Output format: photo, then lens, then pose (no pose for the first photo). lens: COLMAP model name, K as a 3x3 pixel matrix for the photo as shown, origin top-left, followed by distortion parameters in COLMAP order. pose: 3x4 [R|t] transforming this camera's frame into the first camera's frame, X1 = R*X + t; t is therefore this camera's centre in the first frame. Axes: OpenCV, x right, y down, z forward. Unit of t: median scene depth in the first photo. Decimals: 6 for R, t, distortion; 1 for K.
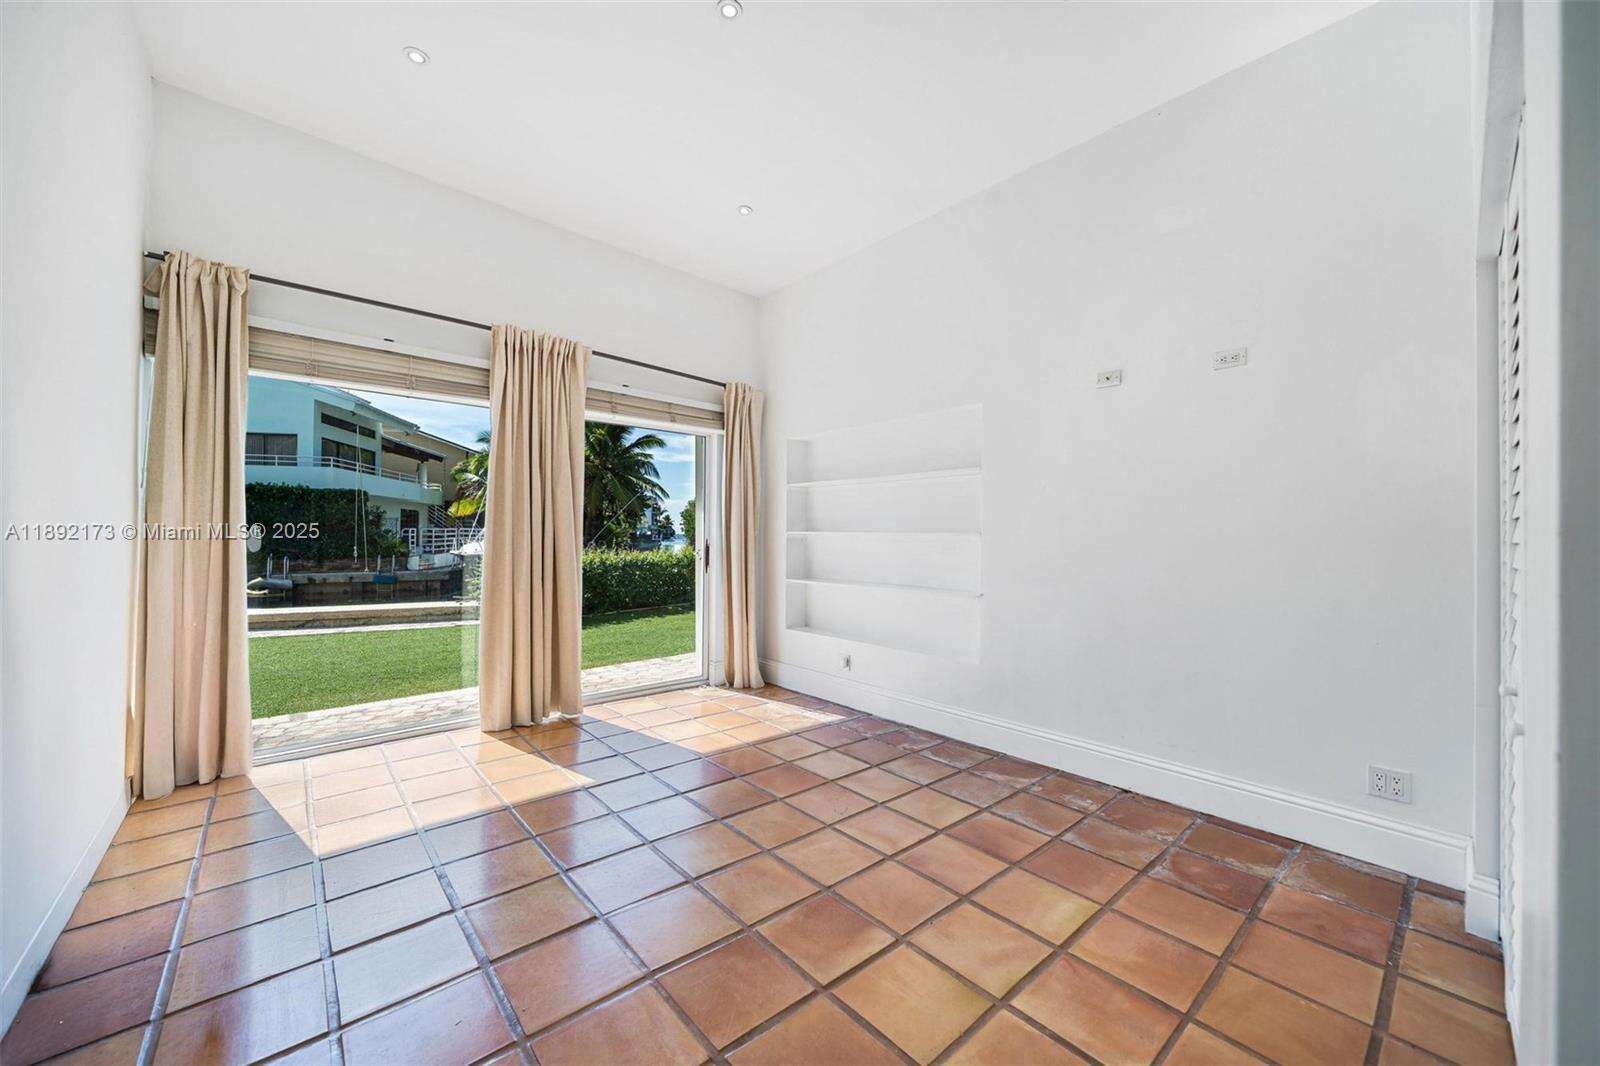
lens RADIAL K [[609.8, 0, 826.9], [0, 609.8, 550.2], [0, 0, 1]] dist [-0.002523, 0.000161]
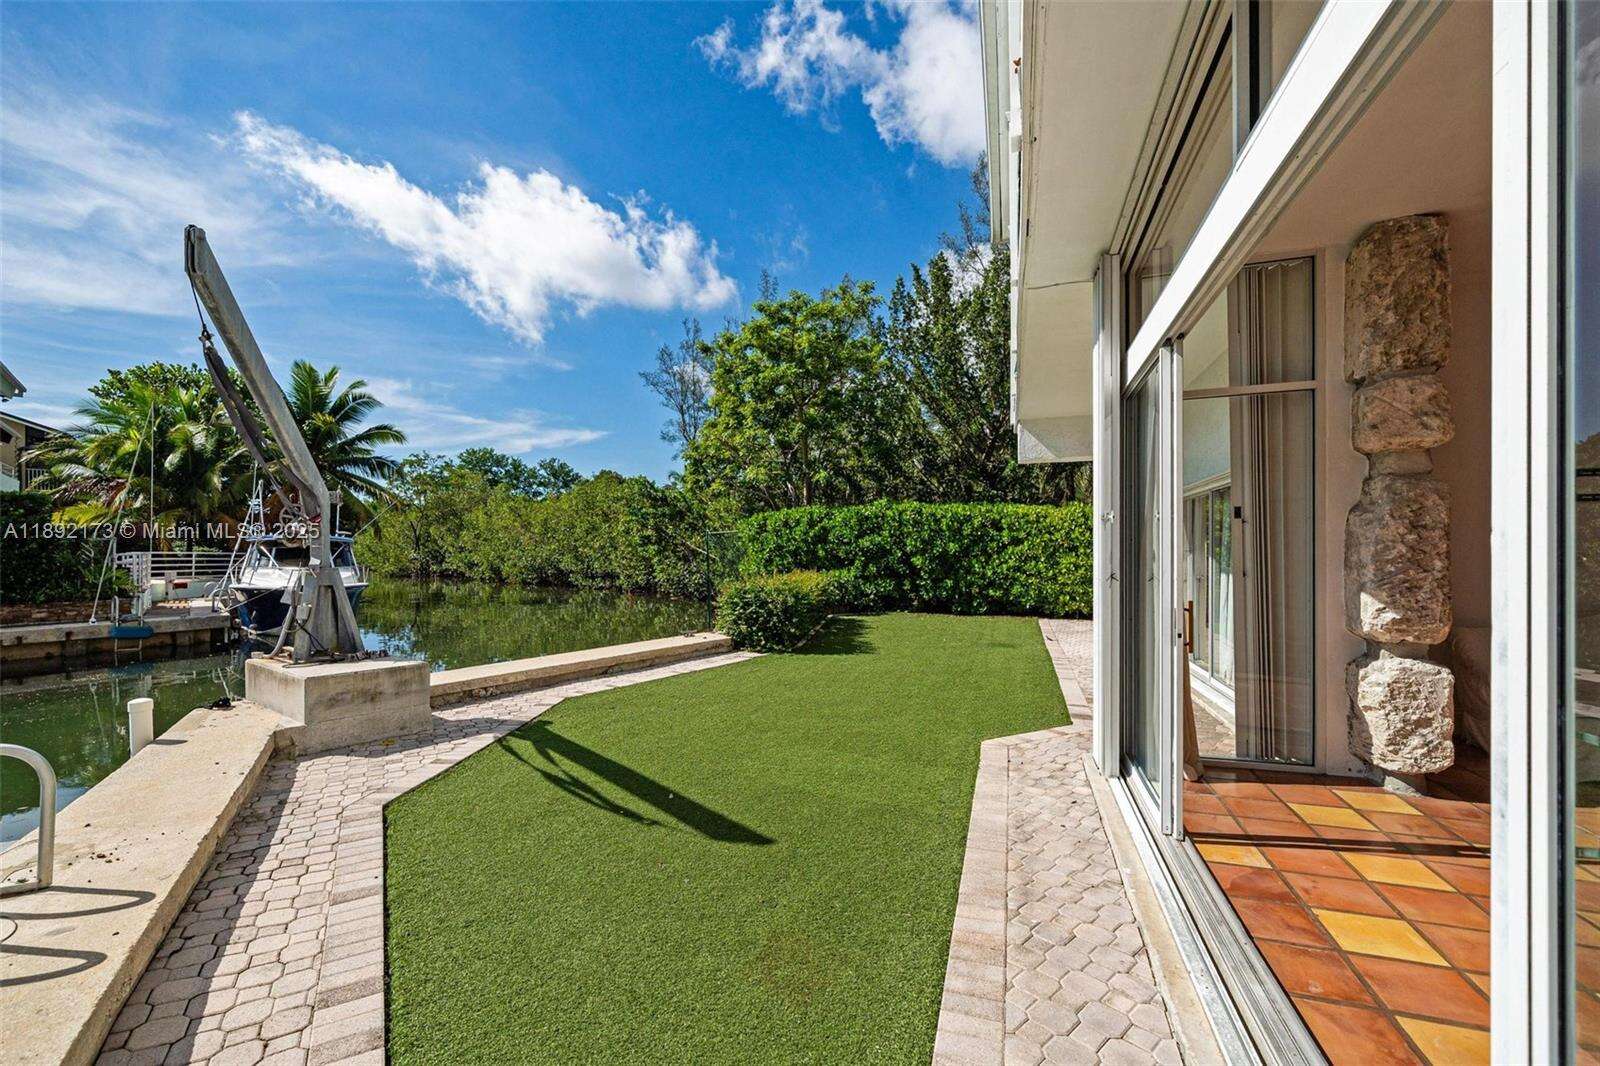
lens RADIAL K [[668.0, 0, 781.0], [0, 668.0, 554.3], [0, 0, 1]] dist [0.000342, 0.000401]
pose [[0.865761, -0.019106, 0.500092, -0.471258], [0.025493, 0.999657, -0.005942, -0.013281], [-0.499807, 0.017893, 0.865952, 0.022888]]
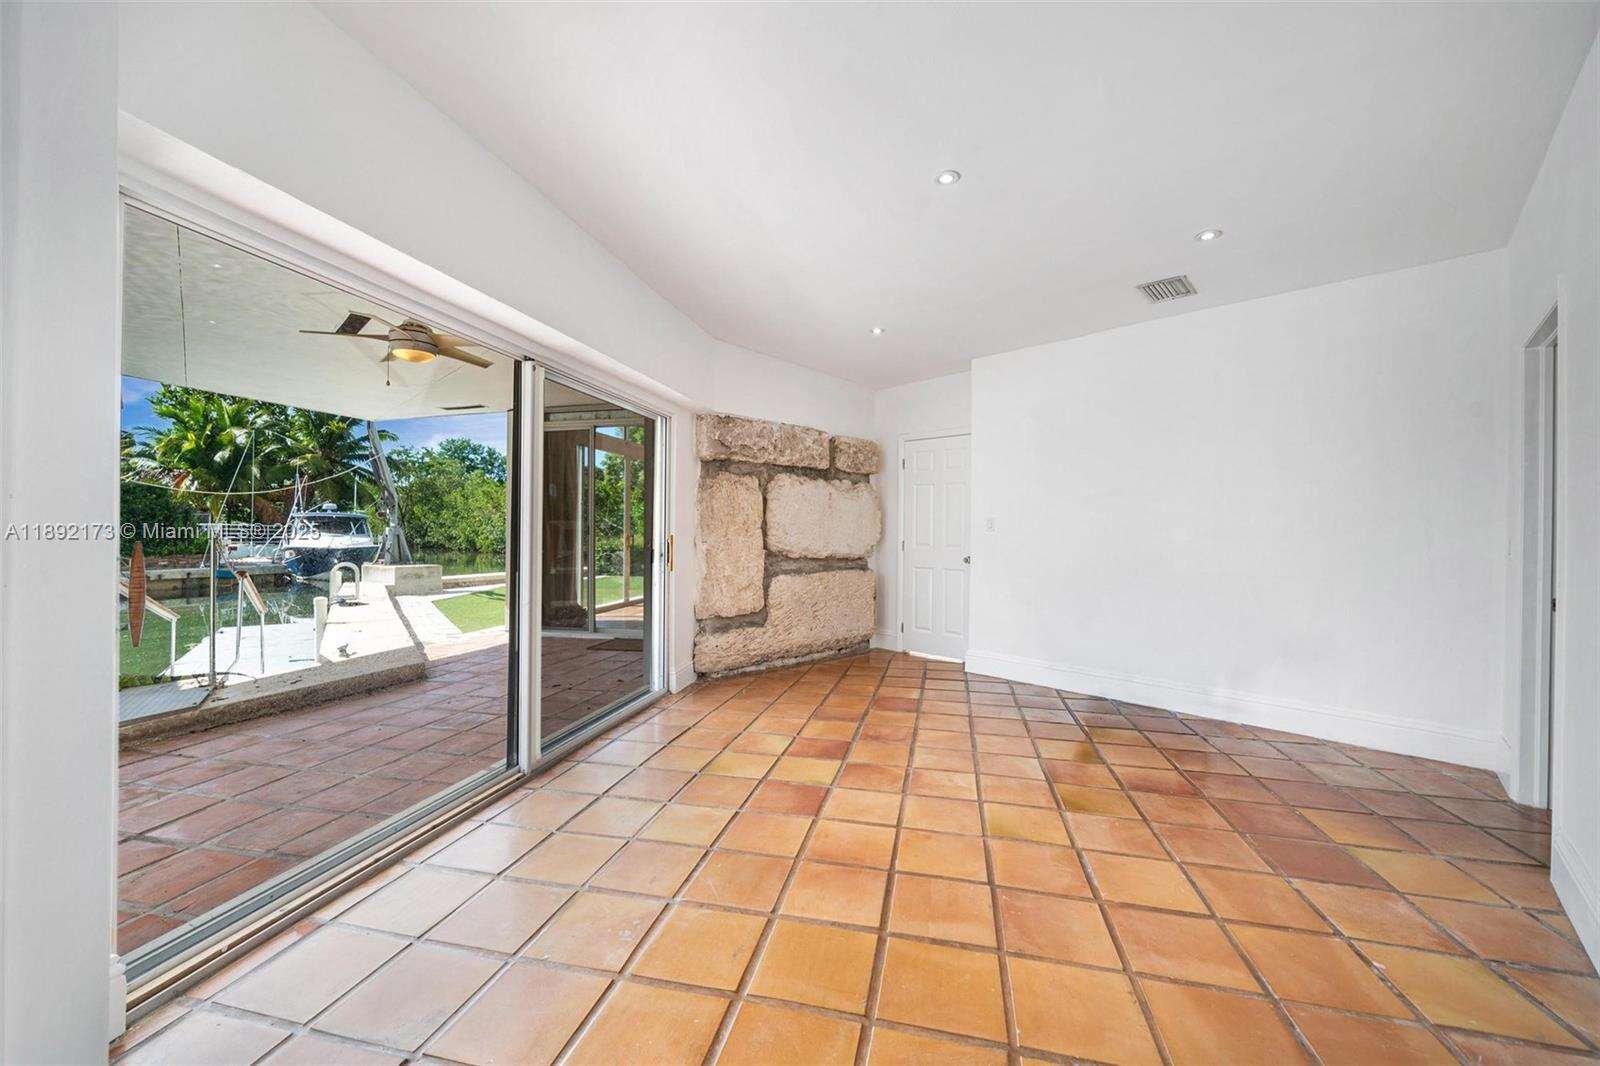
lens RADIAL K [[609.8, 0, 802.6], [0, 609.8, 528.9], [0, 0, 1]] dist [-0.002523, 0.000161]
pose [[0.815281, -0.009762, 0.578983, -0.520304], [0.019888, 0.999740, -0.011149, 0.003059], [-0.578723, 0.020605, 0.815264, -0.392776]]
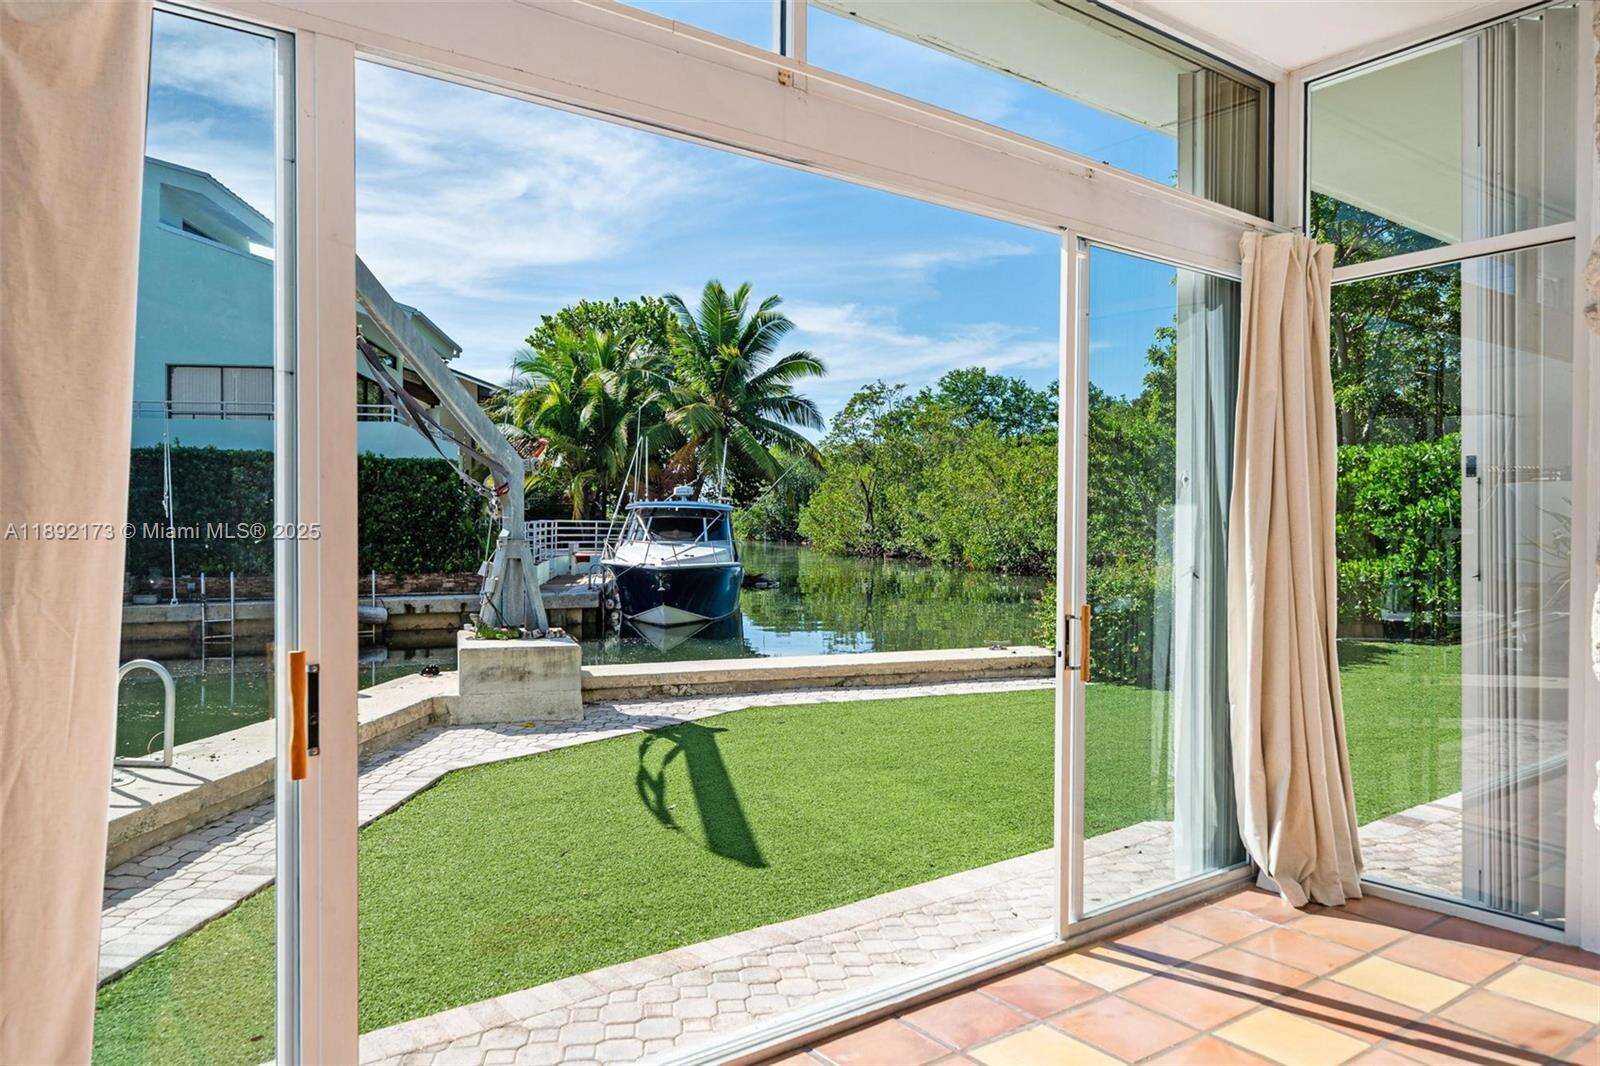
lens RADIAL K [[1095.5, 0, 817.6], [0, 1095.5, 530.5], [0, 0, 1]] dist [0.003995, 0.002176]
pose [[0.997703, -0.009411, -0.067088, -0.342479], [0.008561, 0.999879, -0.012952, -0.011040], [0.067202, 0.012348, 0.997663, -0.070759]]
